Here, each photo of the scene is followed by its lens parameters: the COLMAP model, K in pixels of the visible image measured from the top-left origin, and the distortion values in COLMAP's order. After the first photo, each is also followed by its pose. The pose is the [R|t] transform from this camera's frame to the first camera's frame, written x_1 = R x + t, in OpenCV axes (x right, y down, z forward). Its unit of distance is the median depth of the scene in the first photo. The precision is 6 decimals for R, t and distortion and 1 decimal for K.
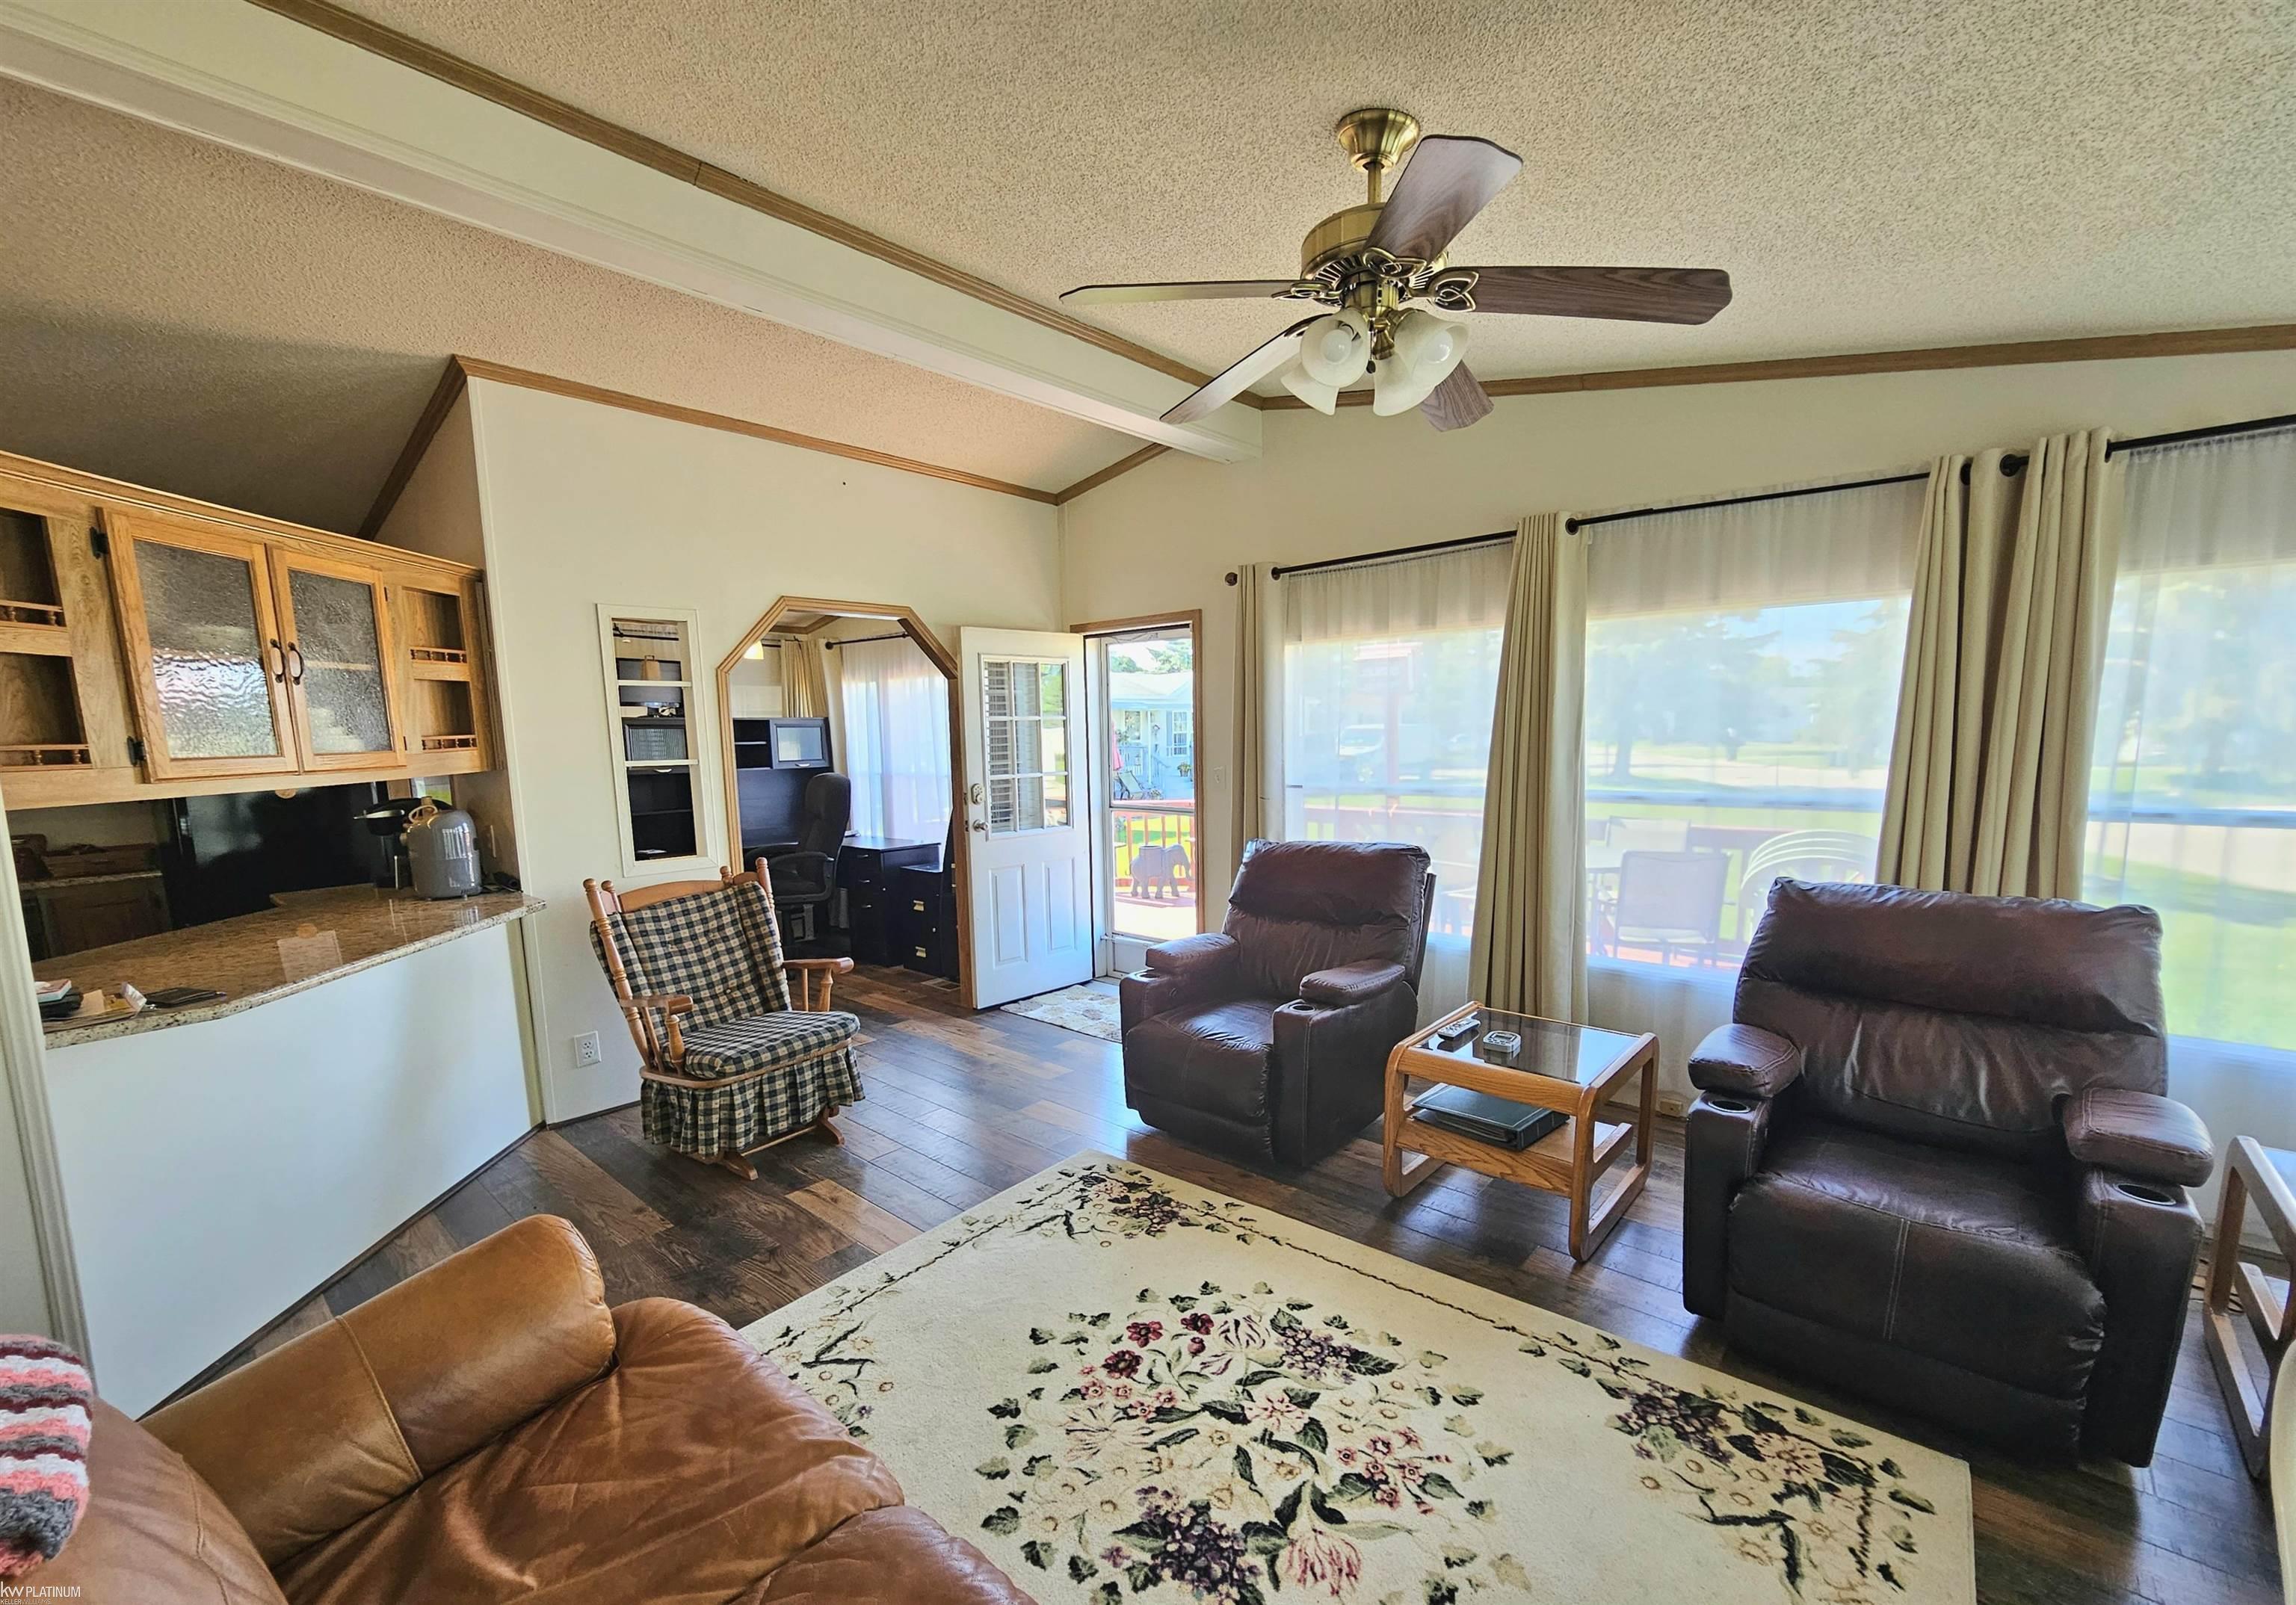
lens RADIAL K [[947.3, 0, 1149.2], [0, 947.3, 838.8], [0, 0, 1]] dist [0.000935, -0.000368]
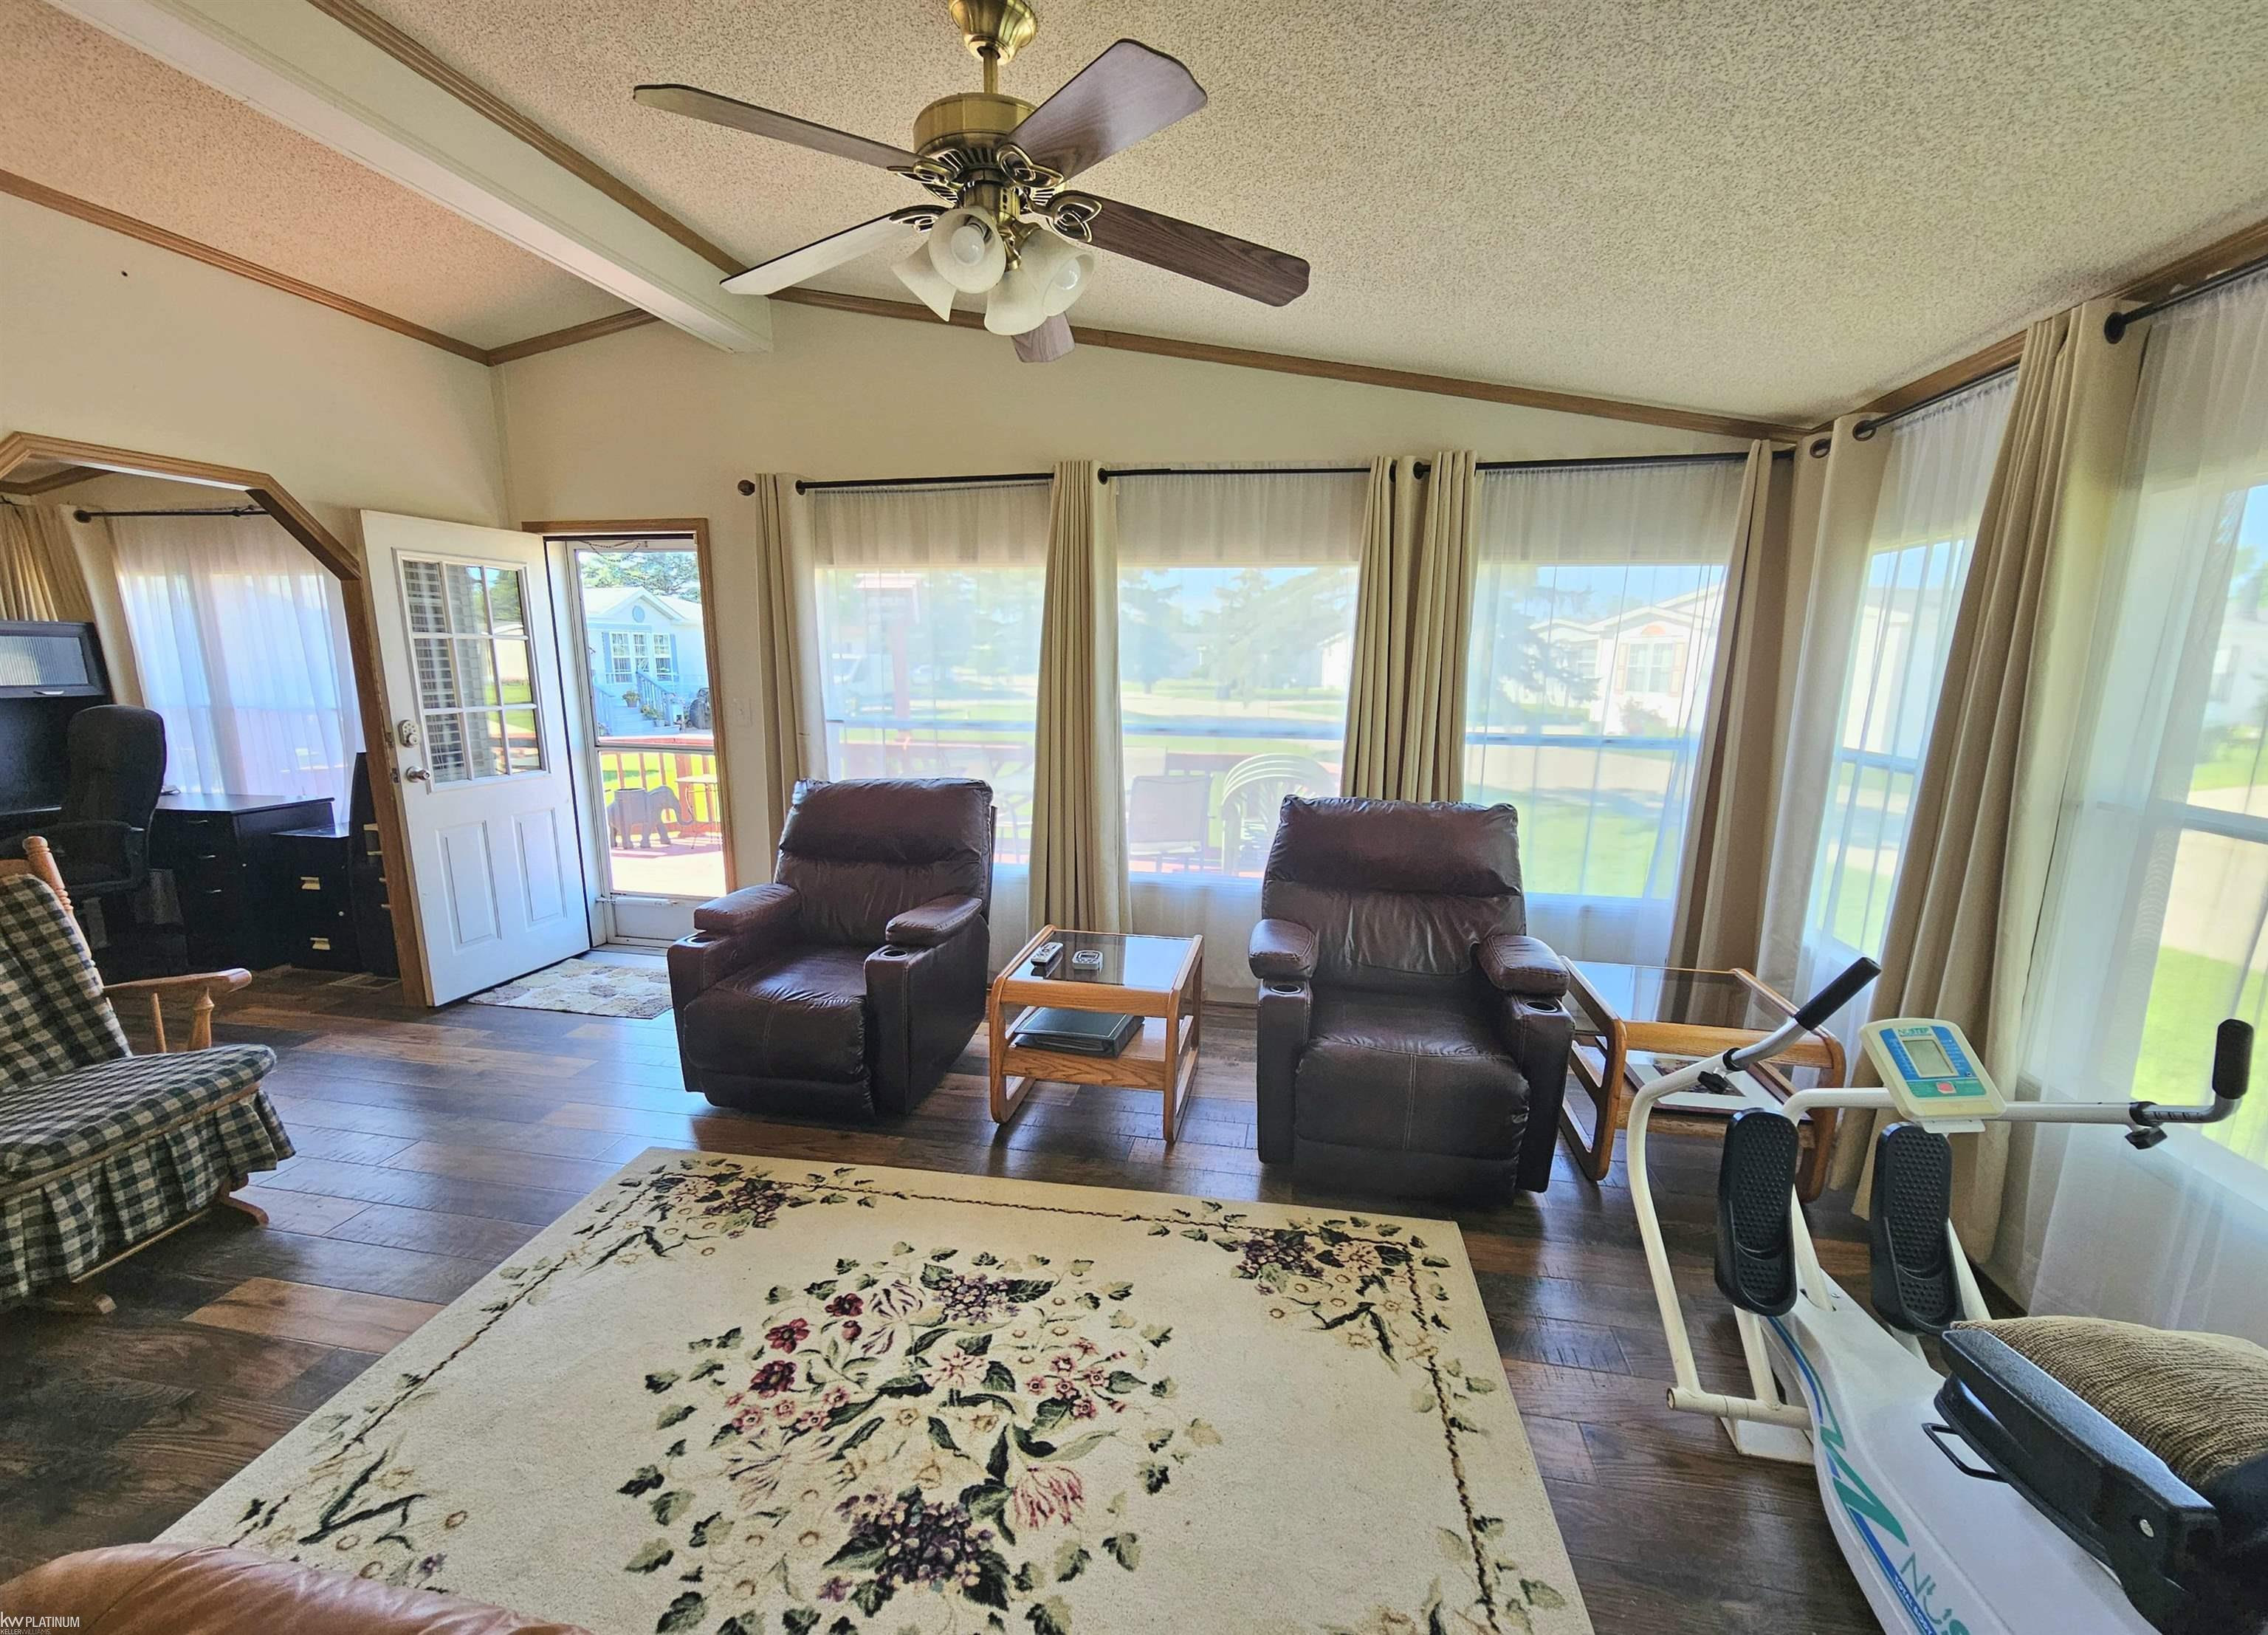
lens RADIAL K [[930.3, 0, 1132.5], [0, 930.3, 832.4], [0, 0, 1]] dist [0.000271, 0.000935]
pose [[0.860364, -0.068470, 0.505060, -0.118243], [0.033661, 0.996405, 0.077739, -0.011860], [-0.508567, -0.049883, 0.859576, 0.081559]]
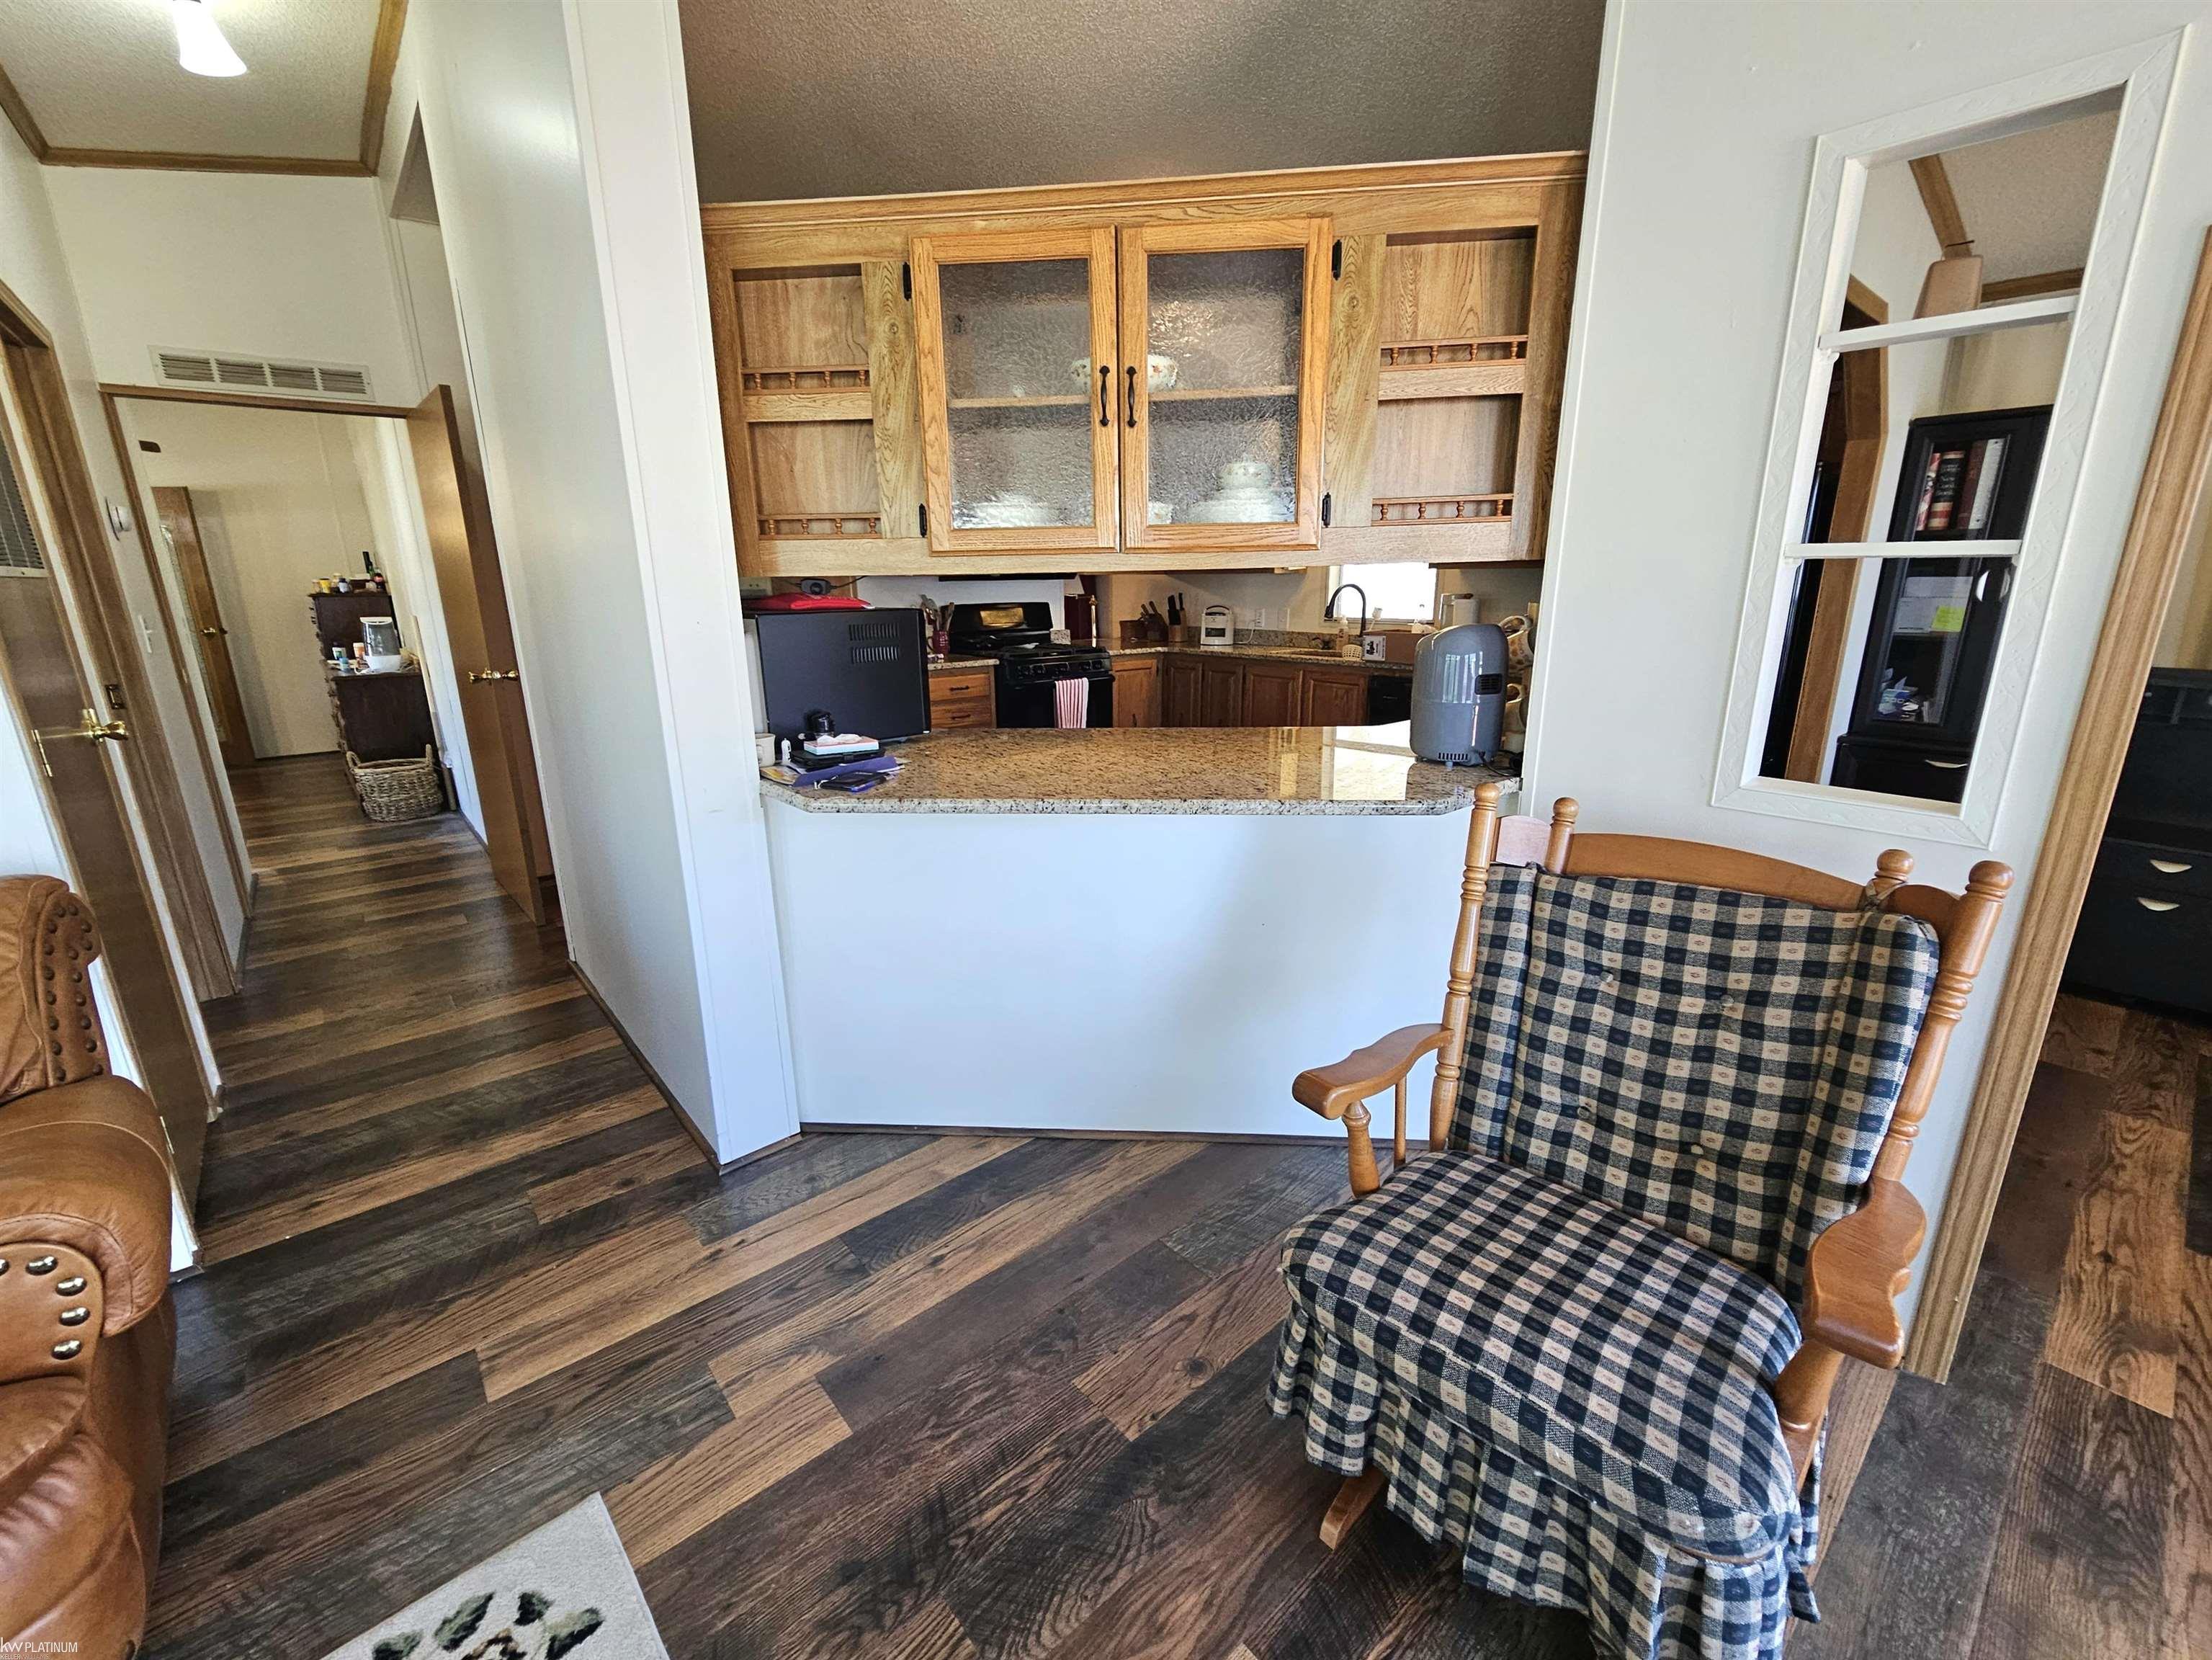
lens RADIAL K [[916.6, 0, 1106.0], [0, 916.6, 830.0], [0, 0, 1]] dist [-0.001619, -0.000074]
pose [[-0.146031, 0.285782, -0.947103, -0.125165], [-0.098341, 0.948430, 0.301346, -0.079085], [0.984380, 0.137145, -0.110396, 1.122780]]
